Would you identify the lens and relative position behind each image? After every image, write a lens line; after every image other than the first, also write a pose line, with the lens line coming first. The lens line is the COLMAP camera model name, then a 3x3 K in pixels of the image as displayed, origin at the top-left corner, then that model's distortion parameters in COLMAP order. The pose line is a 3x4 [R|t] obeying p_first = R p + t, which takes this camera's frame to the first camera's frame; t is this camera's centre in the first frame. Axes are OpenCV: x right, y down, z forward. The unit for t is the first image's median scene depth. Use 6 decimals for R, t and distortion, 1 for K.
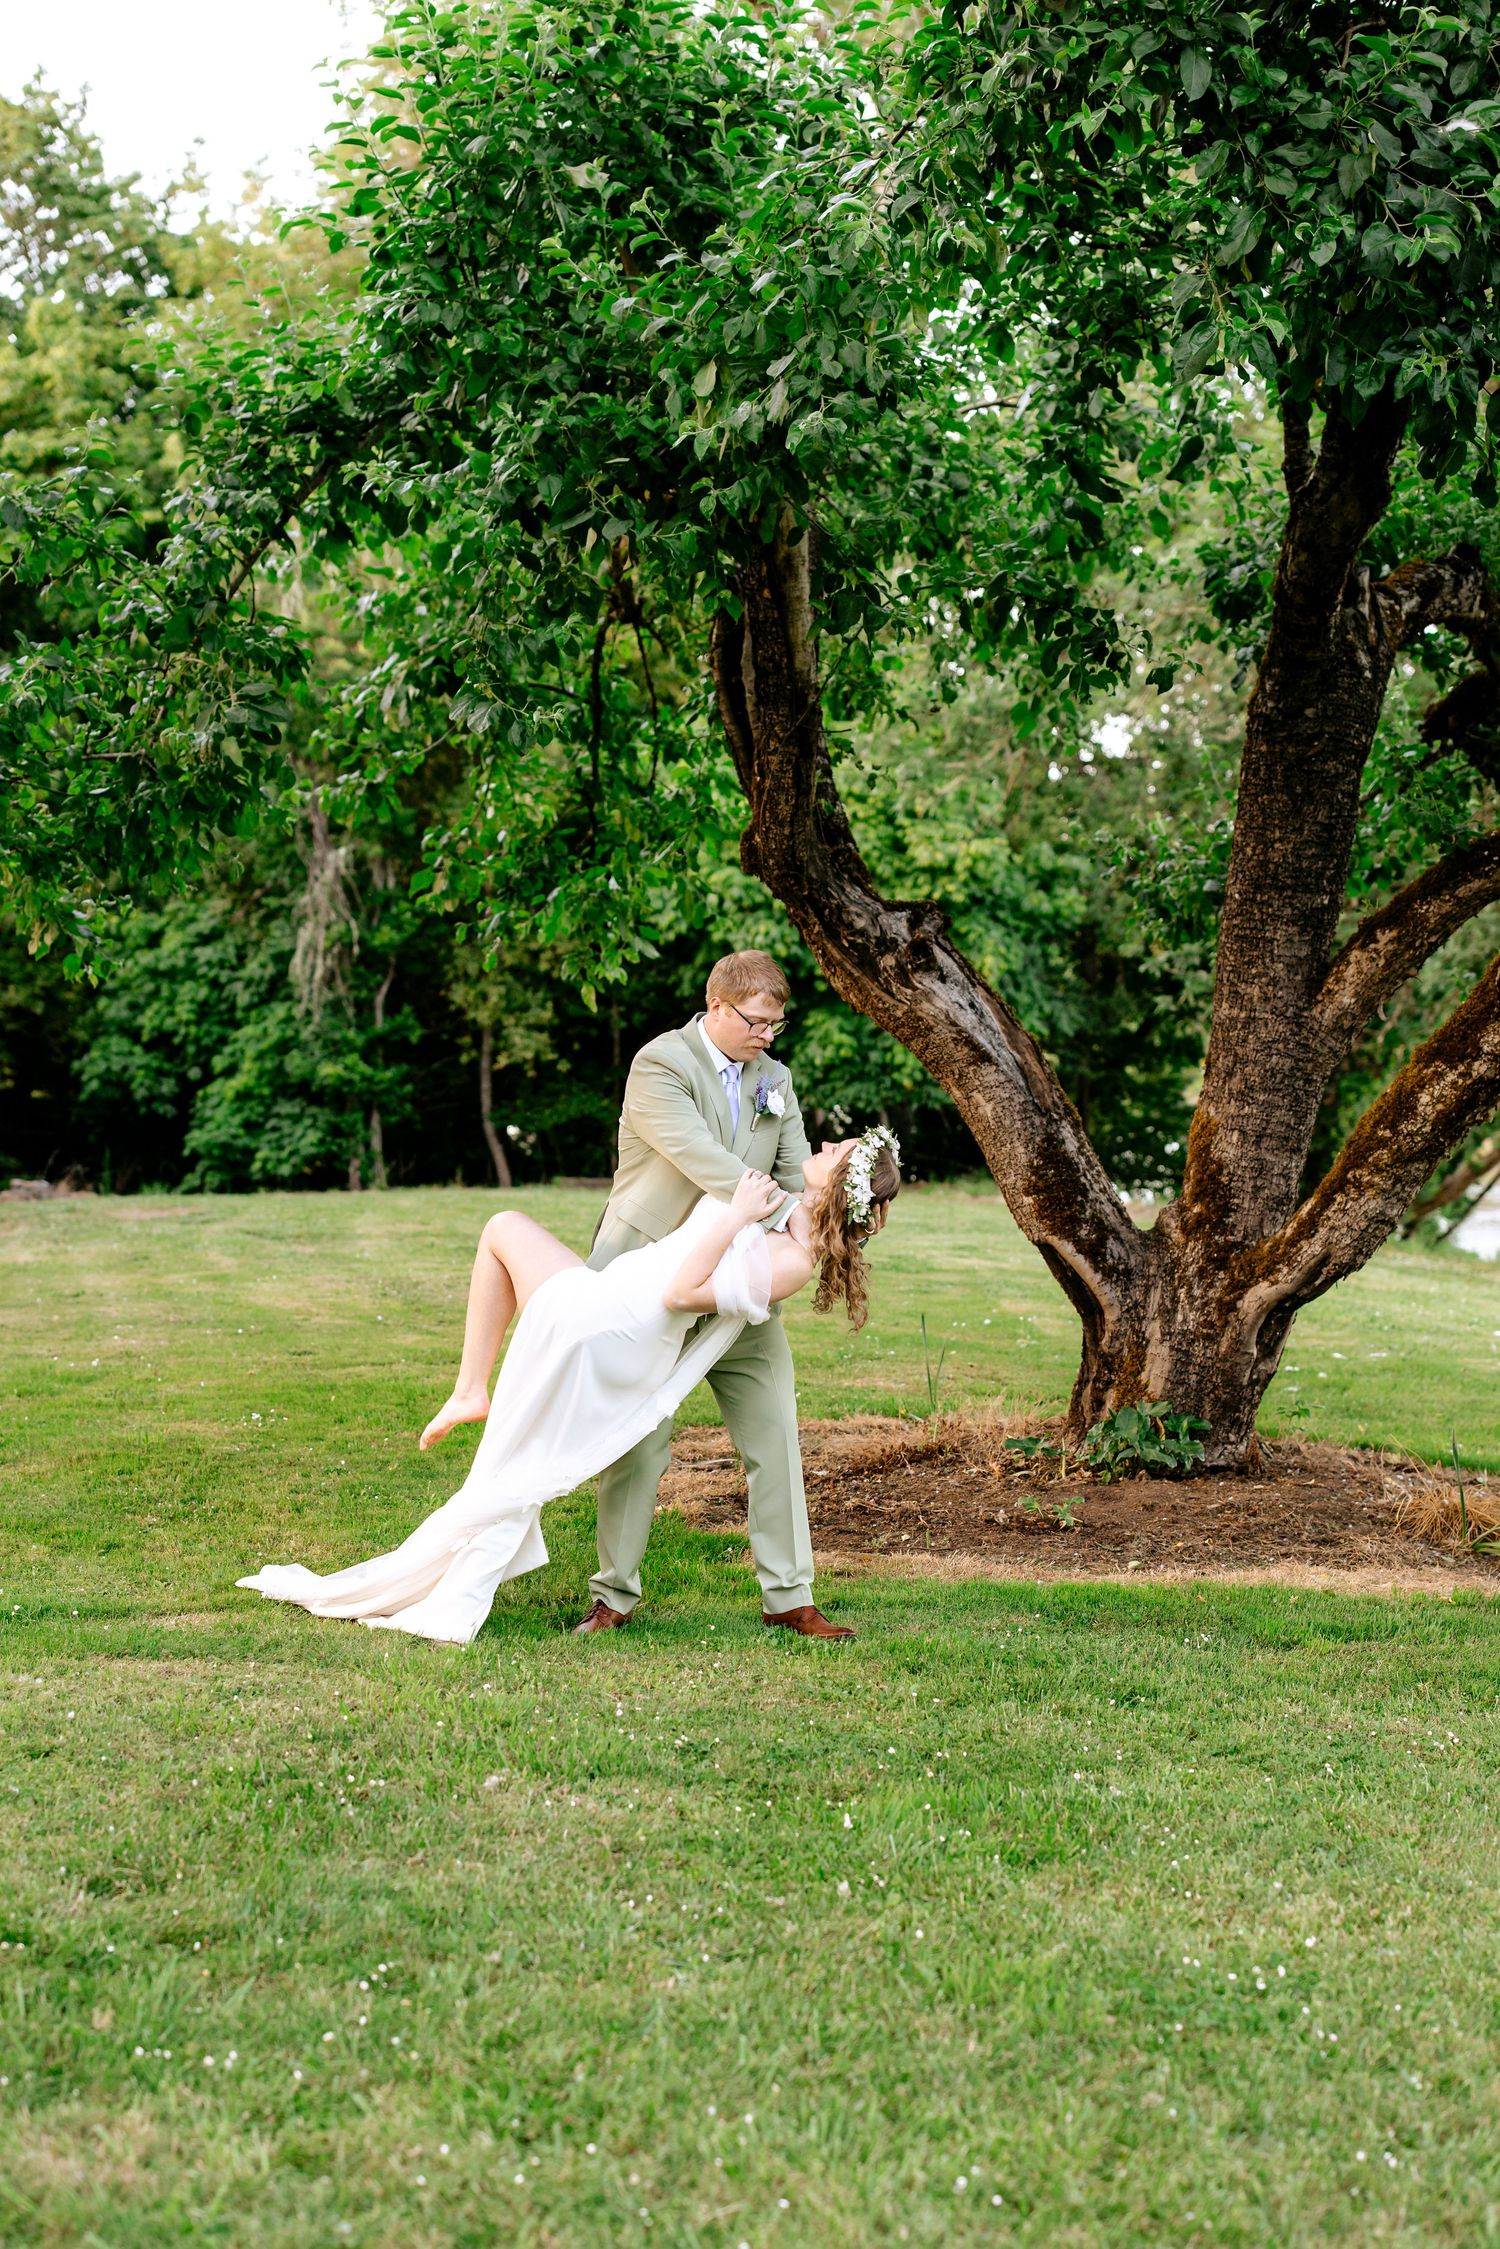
lens RADIAL K [[2921.6, 0, 688.6], [0, 2921.6, 1316.3], [0, 0, 1]] dist [-0.004554, 0.063581]
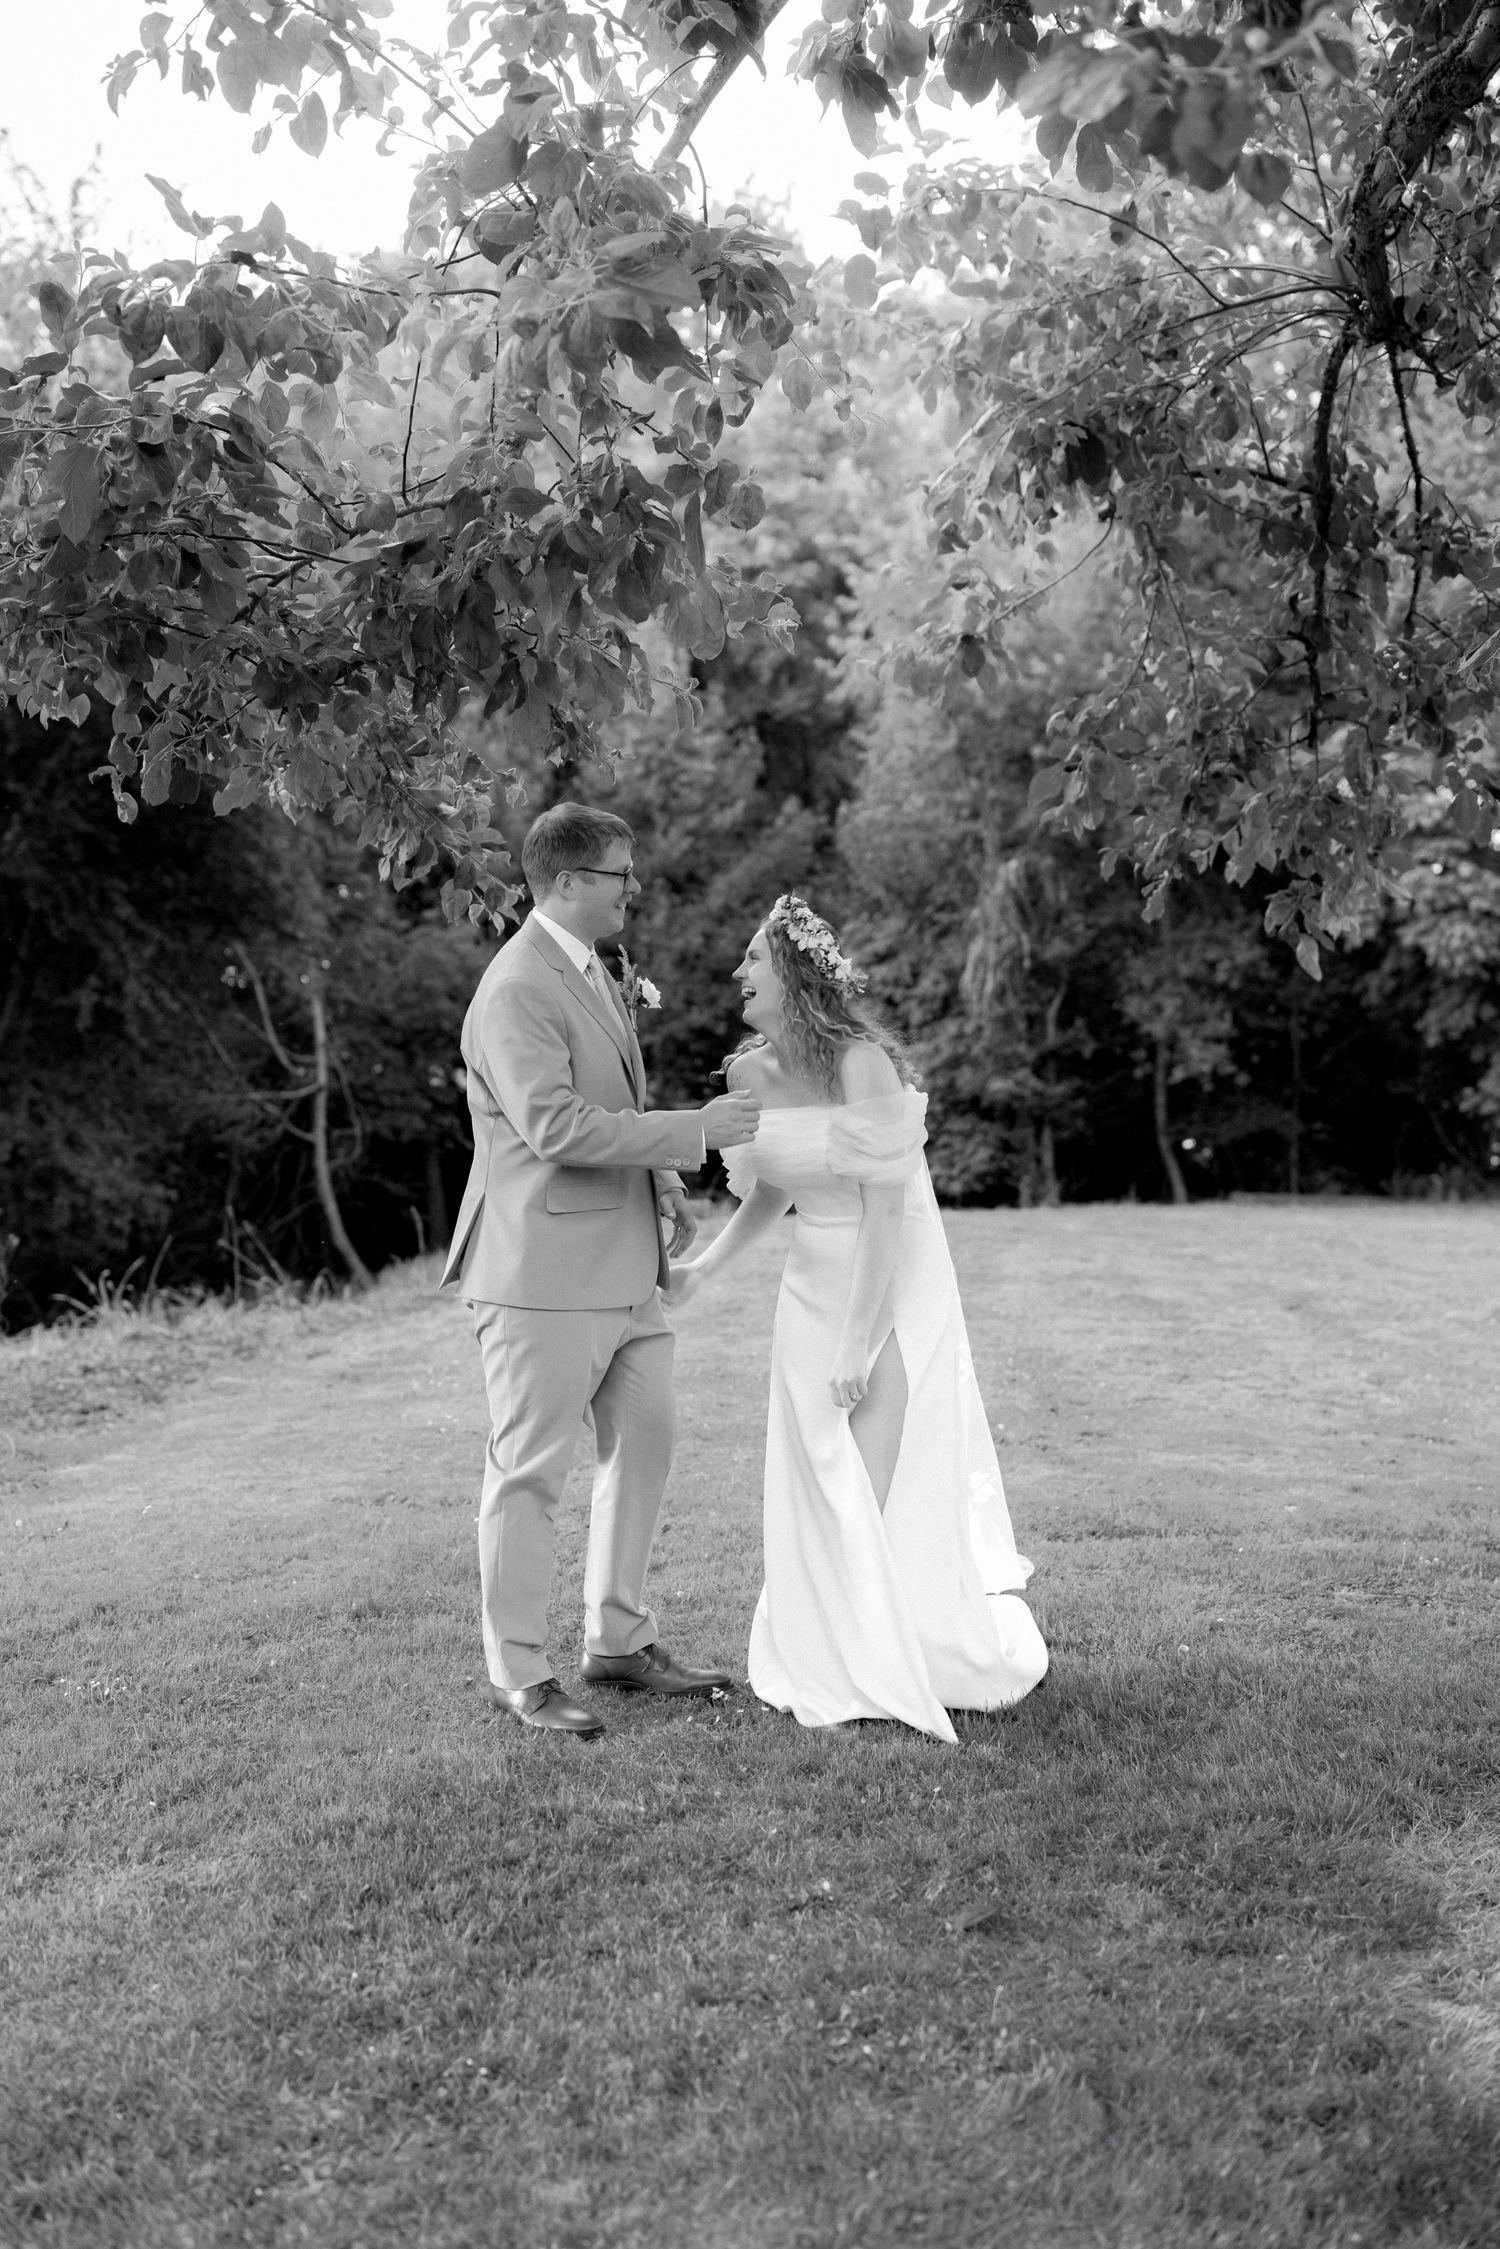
lens RADIAL K [[2462.3, 0, 744.3], [0, 2462.3, 1153.2], [0, 0, 1]] dist [-0.001480, -0.016251]
pose [[0.971637, -0.003673, -0.236450, -0.032216], [-0.010077, 0.998328, -0.056915, -0.041084], [0.236264, 0.057683, 0.969975, 0.536470]]
